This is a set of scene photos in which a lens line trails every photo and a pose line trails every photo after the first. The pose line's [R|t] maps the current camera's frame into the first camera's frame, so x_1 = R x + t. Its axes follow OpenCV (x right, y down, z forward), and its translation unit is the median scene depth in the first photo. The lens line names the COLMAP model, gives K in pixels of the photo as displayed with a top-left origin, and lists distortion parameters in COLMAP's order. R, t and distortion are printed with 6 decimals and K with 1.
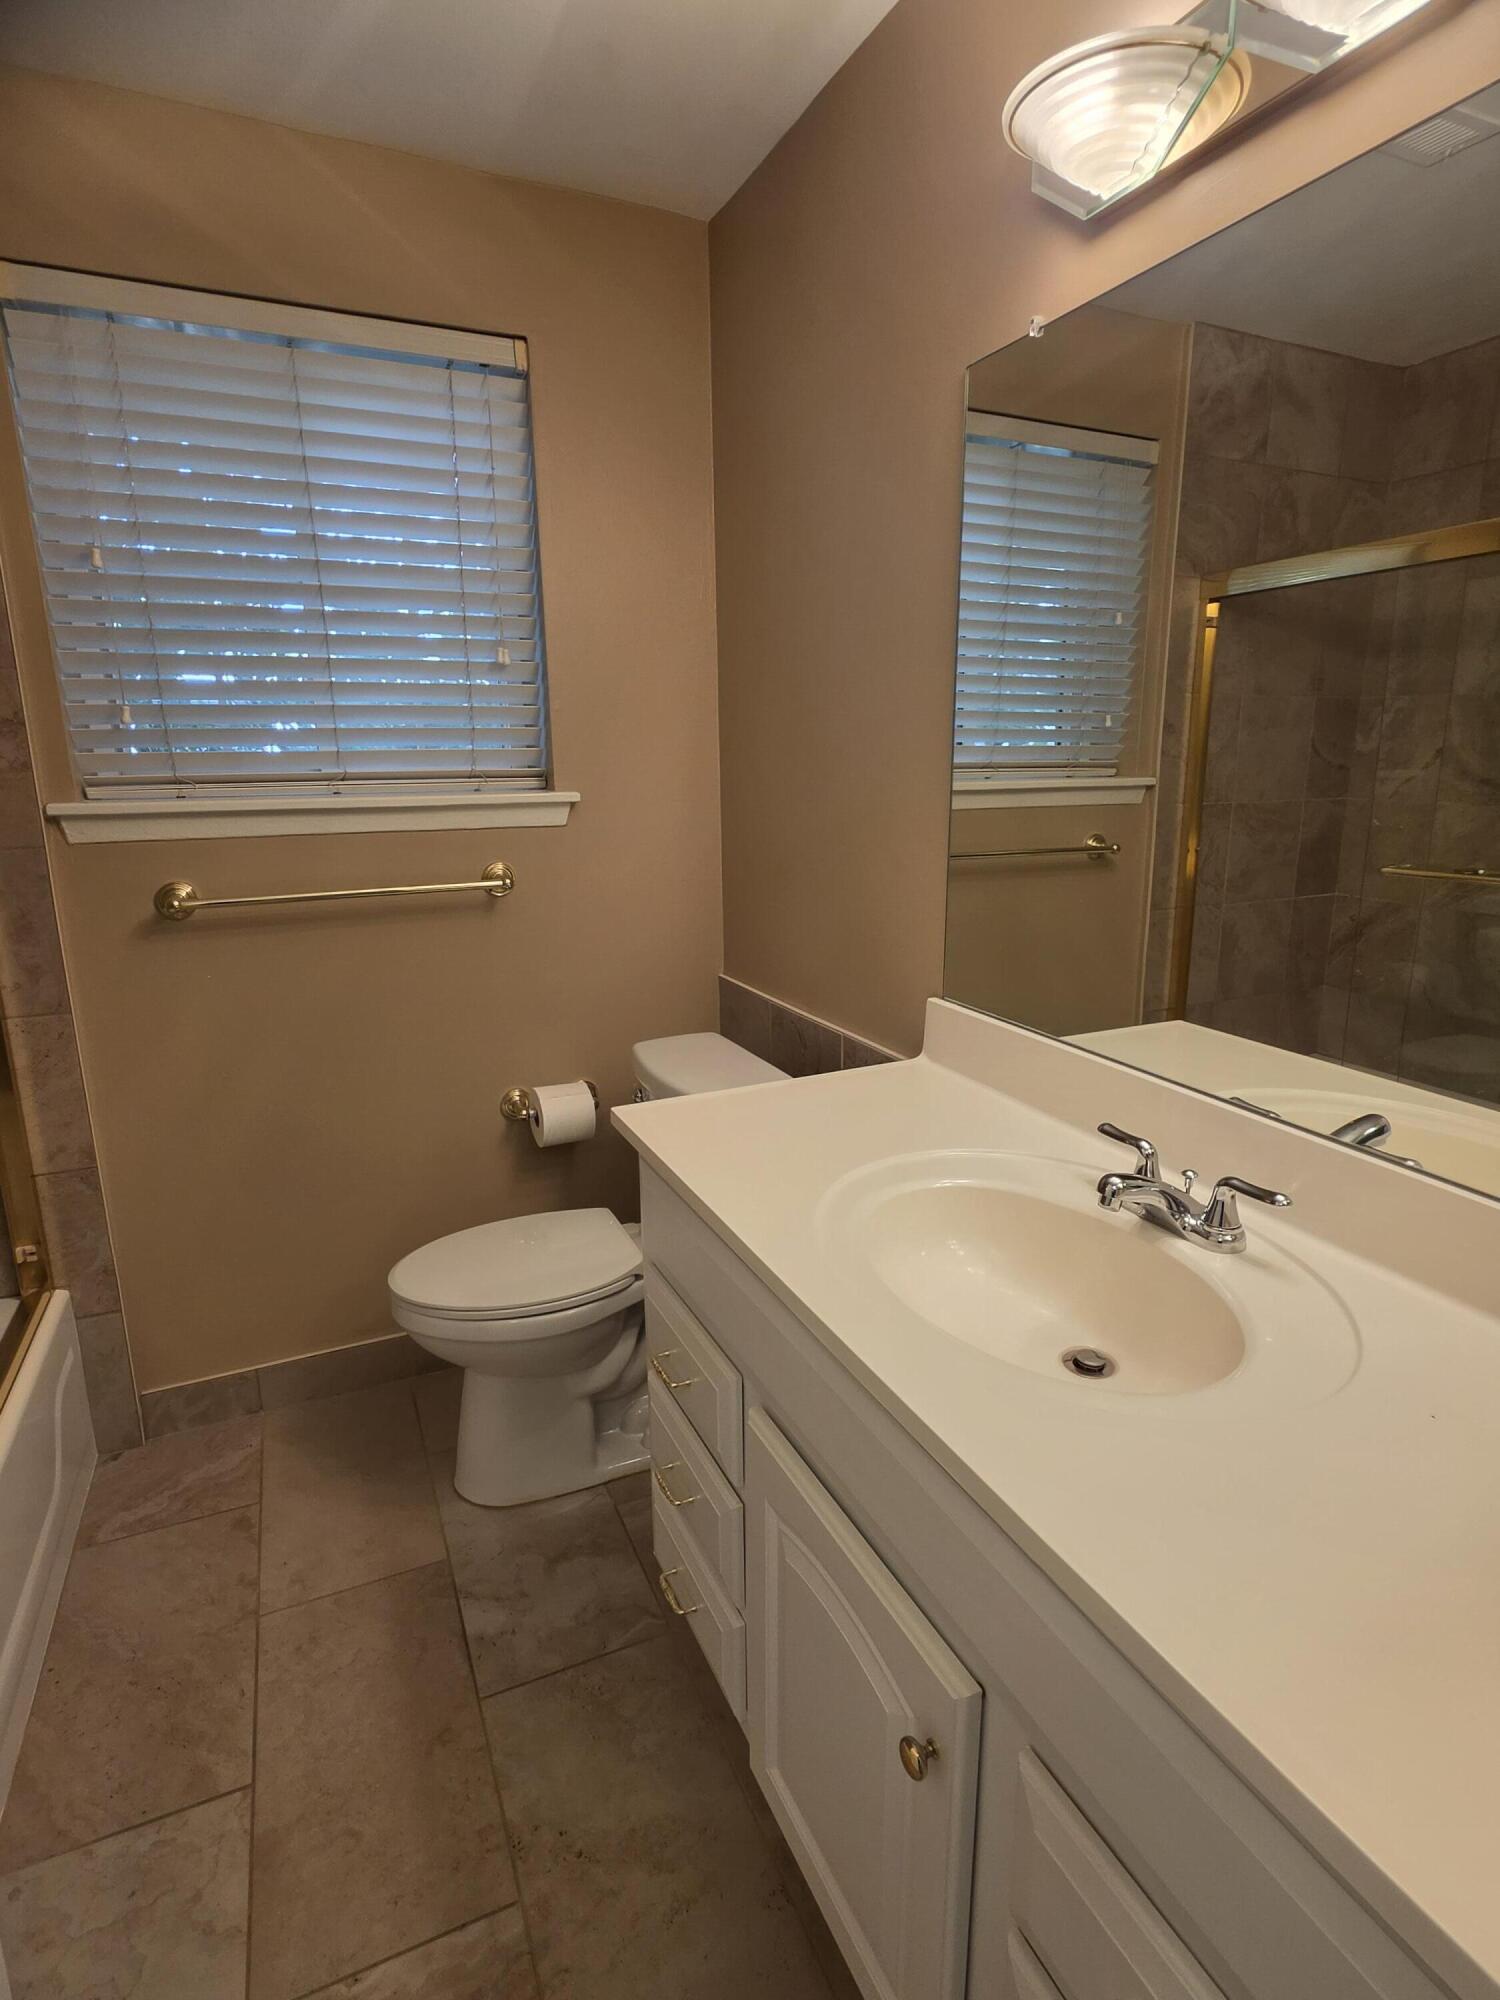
lens RADIAL K [[1029.3, 0, 728.5], [0, 1029.3, 995.4], [0, 0, 1]] dist [-0.005599, -0.000496]
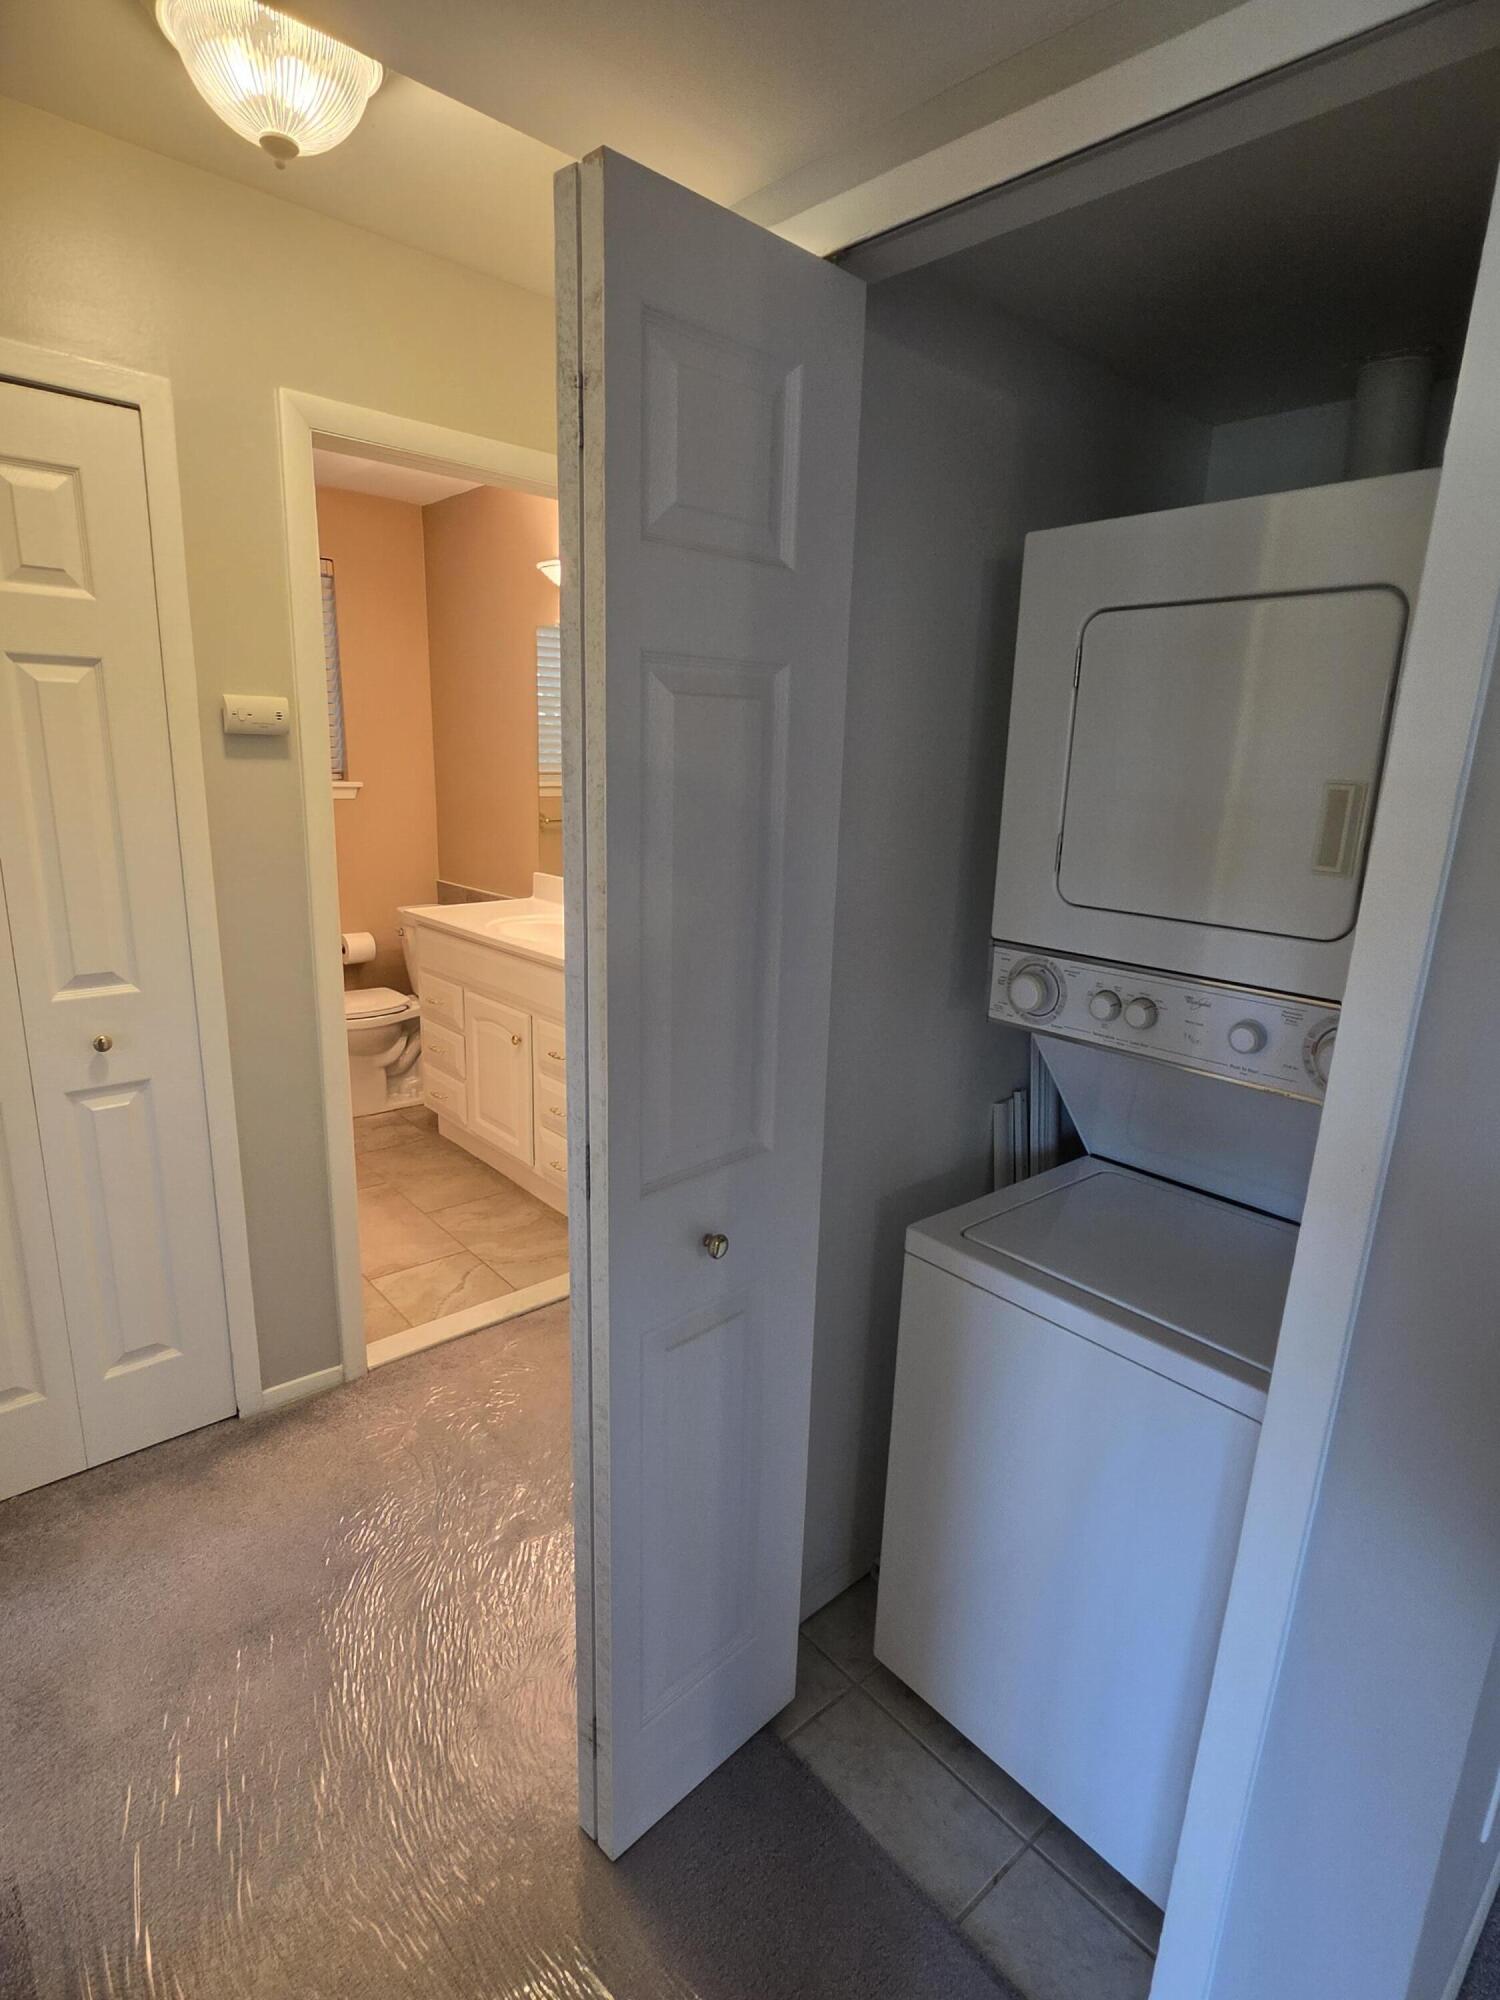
lens RADIAL K [[1051.3, 0, 751.7], [0, 1051.3, 1008.1], [0, 0, 1]] dist [-0.002561, 0.000002]
pose [[0.950977, -0.033229, 0.307471, -0.072432], [0.029834, 0.999431, 0.015737, 0.240060], [-0.307819, -0.005792, 0.951427, -1.221046]]
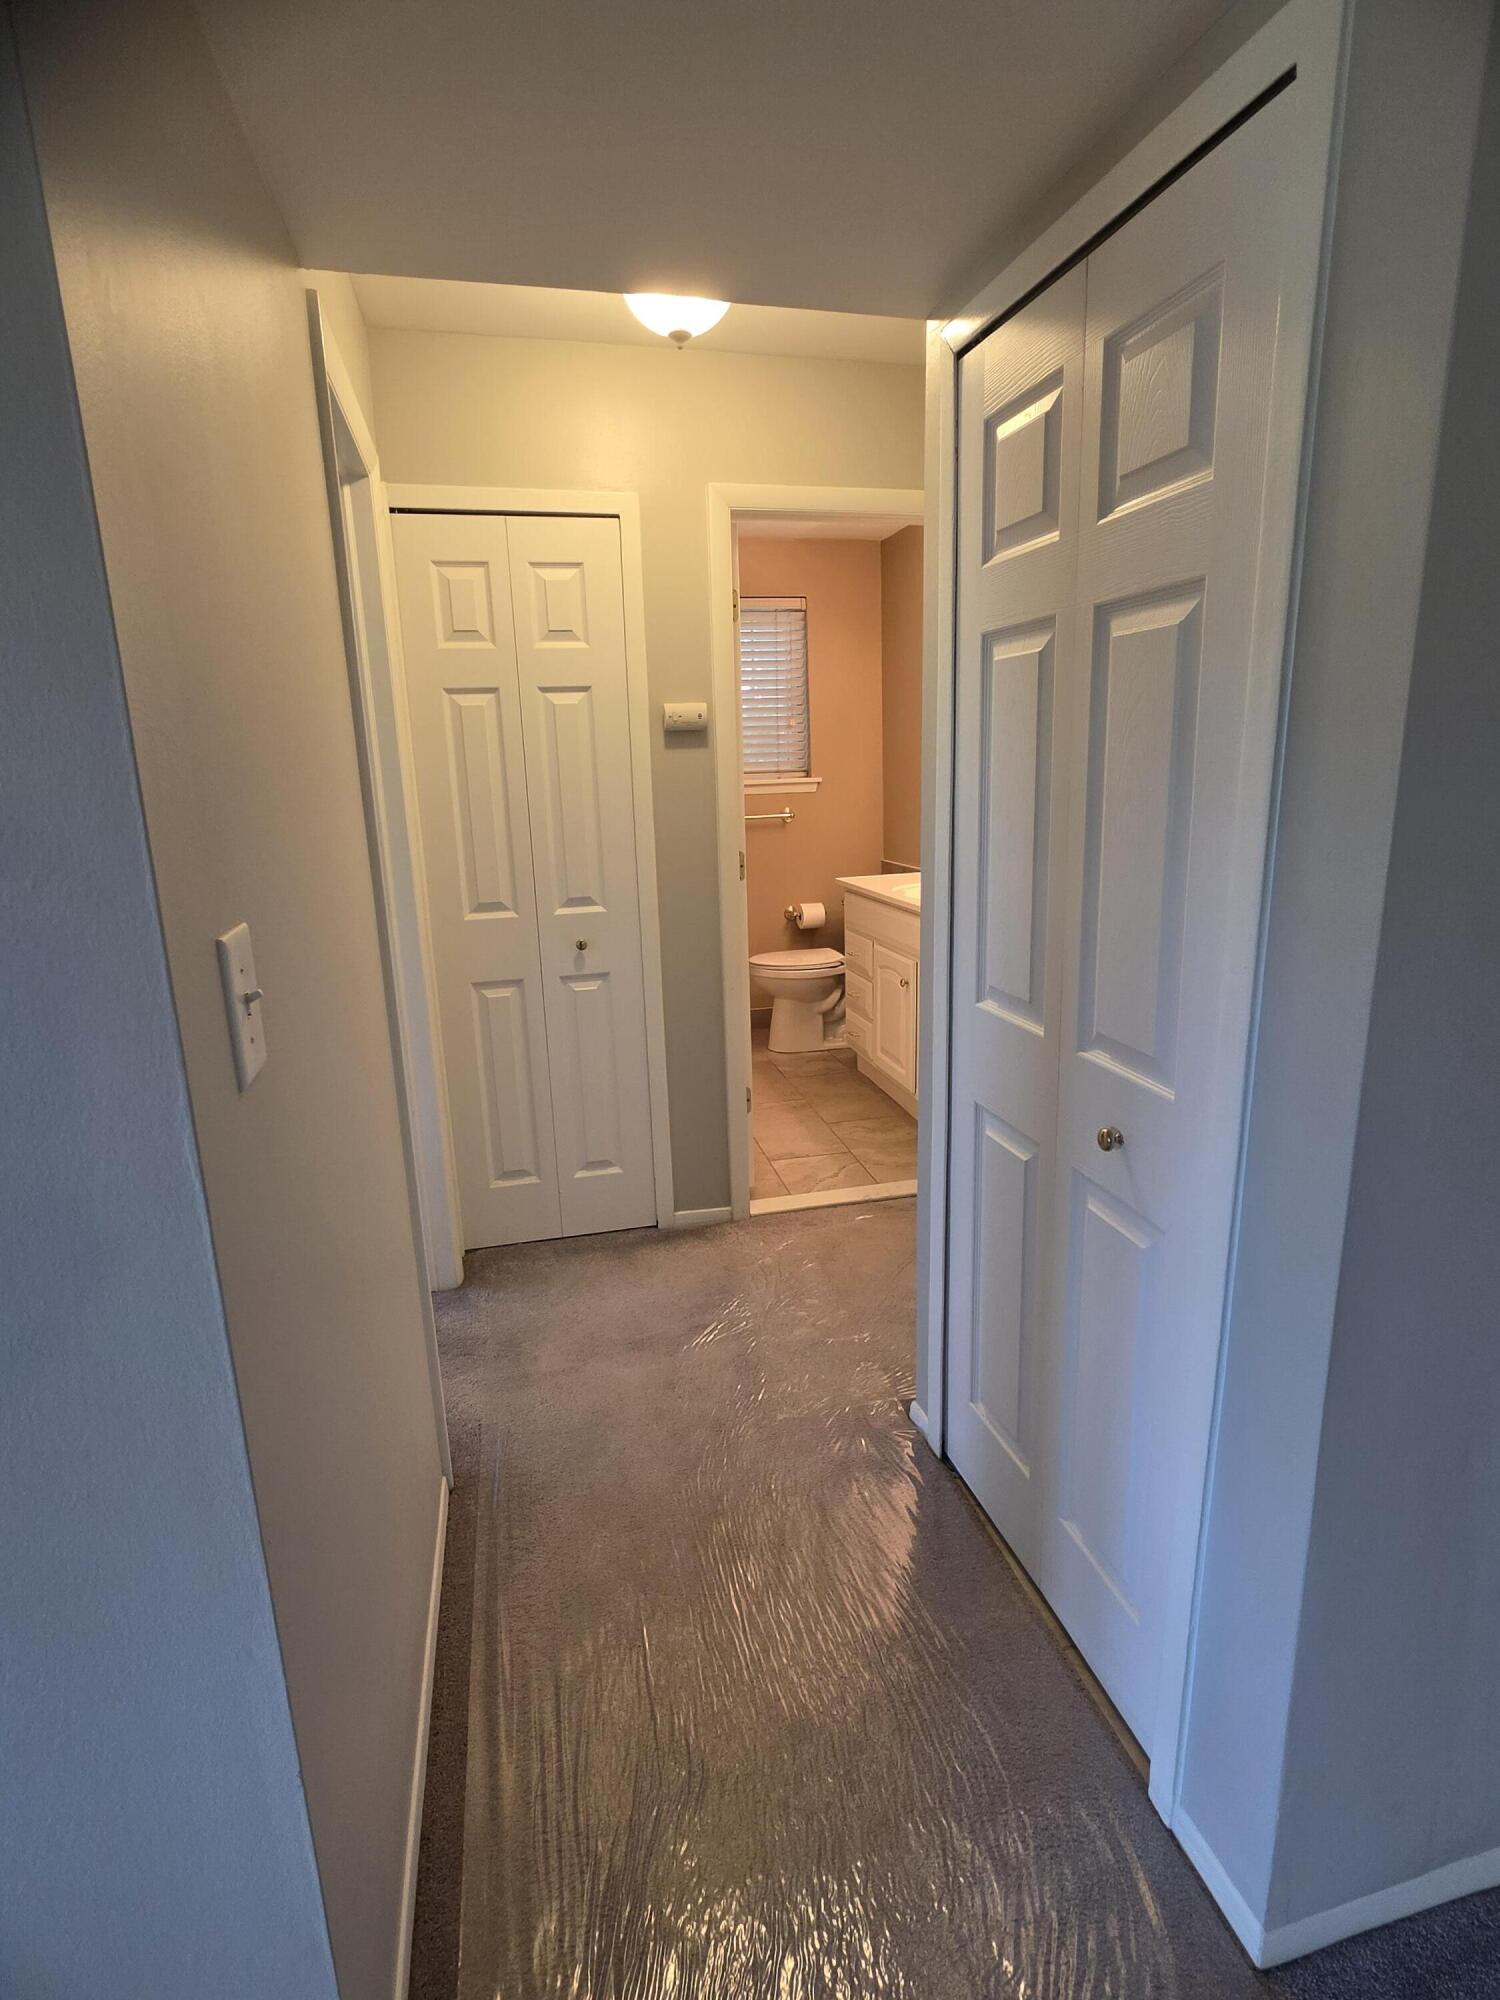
lens RADIAL K [[1029.3, 0, 728.5], [0, 1029.3, 995.4], [0, 0, 1]] dist [-0.005599, -0.000496]
pose [[0.981281, 0.022659, -0.191245, 0.116427], [-0.023492, 0.999722, -0.002092, 0.333867], [0.191144, 0.006546, 0.981540, -1.453616]]
